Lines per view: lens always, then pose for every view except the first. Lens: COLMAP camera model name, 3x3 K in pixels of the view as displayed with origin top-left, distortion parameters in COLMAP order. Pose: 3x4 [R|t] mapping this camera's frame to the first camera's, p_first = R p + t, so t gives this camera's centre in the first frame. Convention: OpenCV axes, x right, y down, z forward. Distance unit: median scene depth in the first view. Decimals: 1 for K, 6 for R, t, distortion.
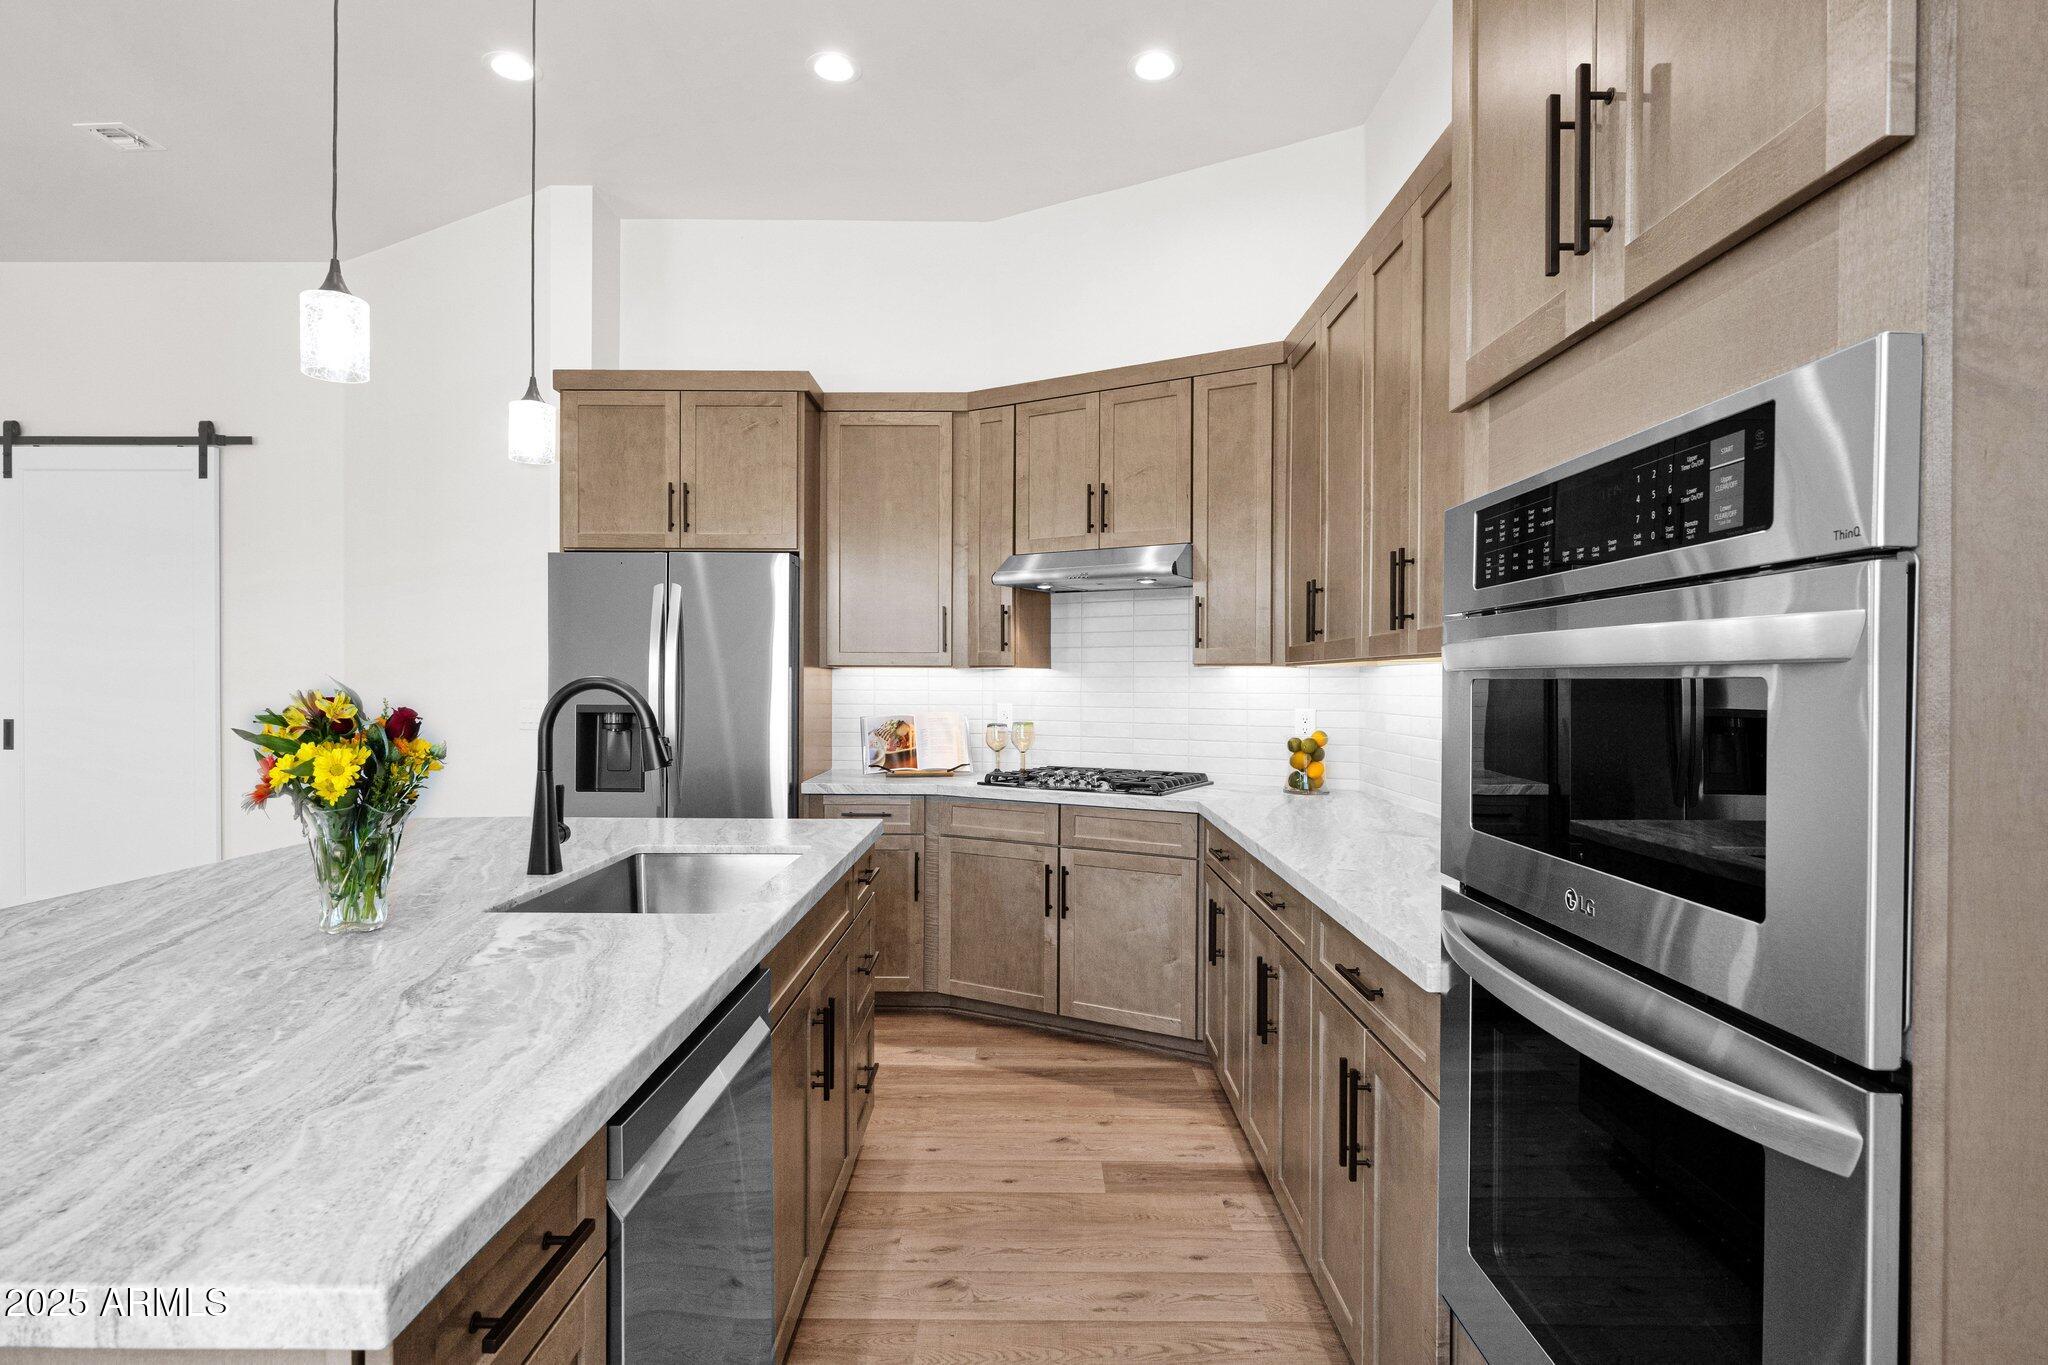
lens RADIAL K [[1069.4, 0, 1024.8], [0, 1069.4, 683.6], [0, 0, 1]] dist [-0.006381, -0.000247]
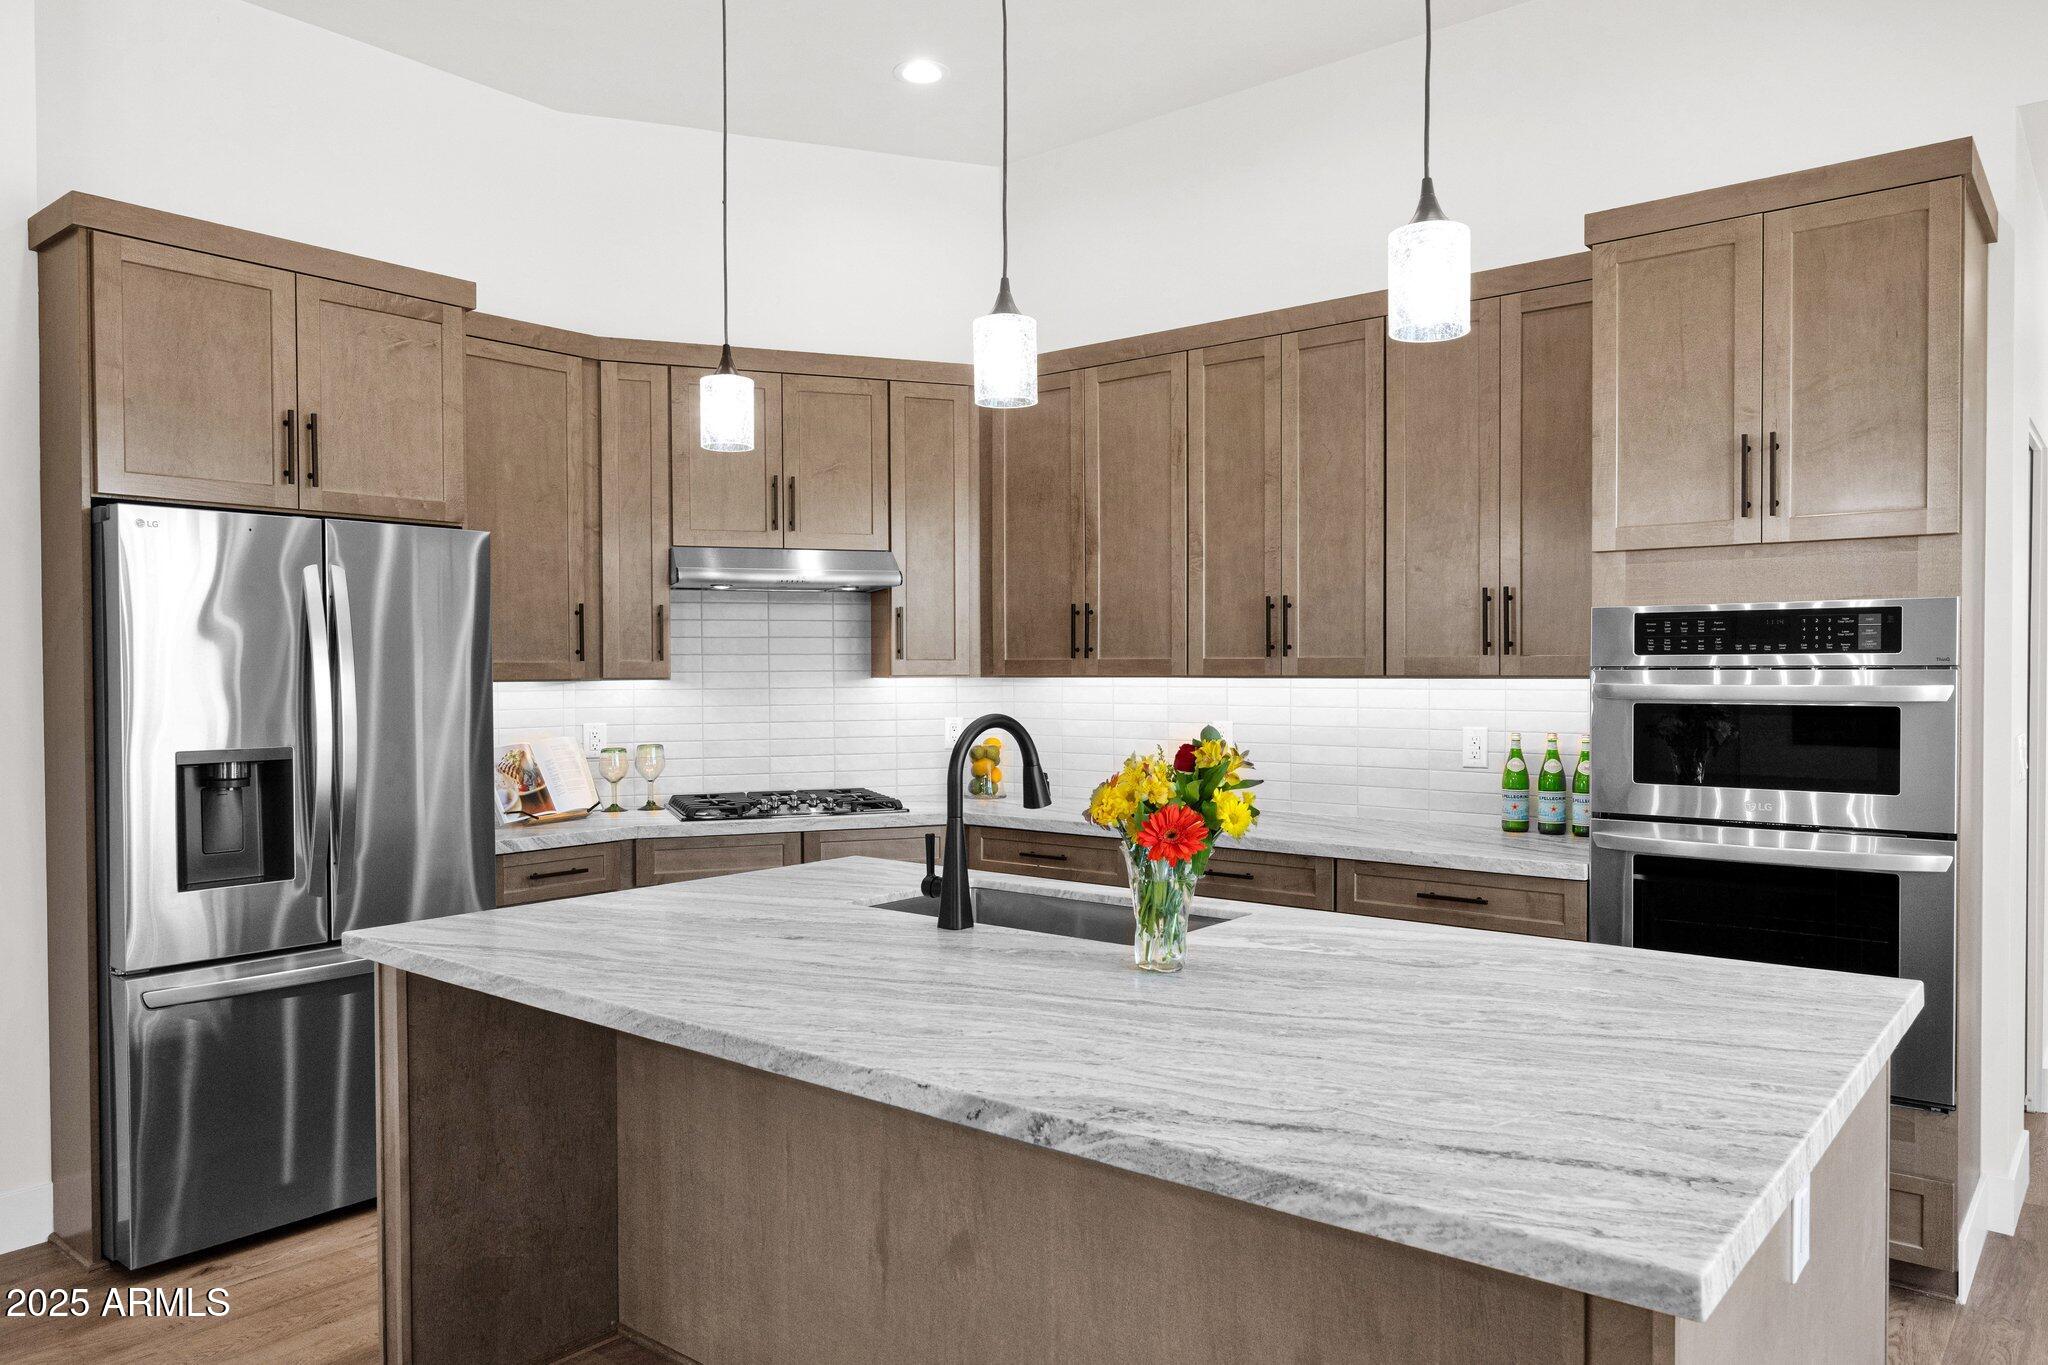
lens RADIAL K [[1405.7, 0, 1022.7], [0, 1405.7, 677.7], [0, 0, 1]] dist [-0.000836, 0.001869]
pose [[0.621811, -0.014102, 0.783041, -0.728389], [0.008368, 0.999900, 0.011363, -0.028270], [-0.783123, -0.000513, 0.621867, 0.102357]]
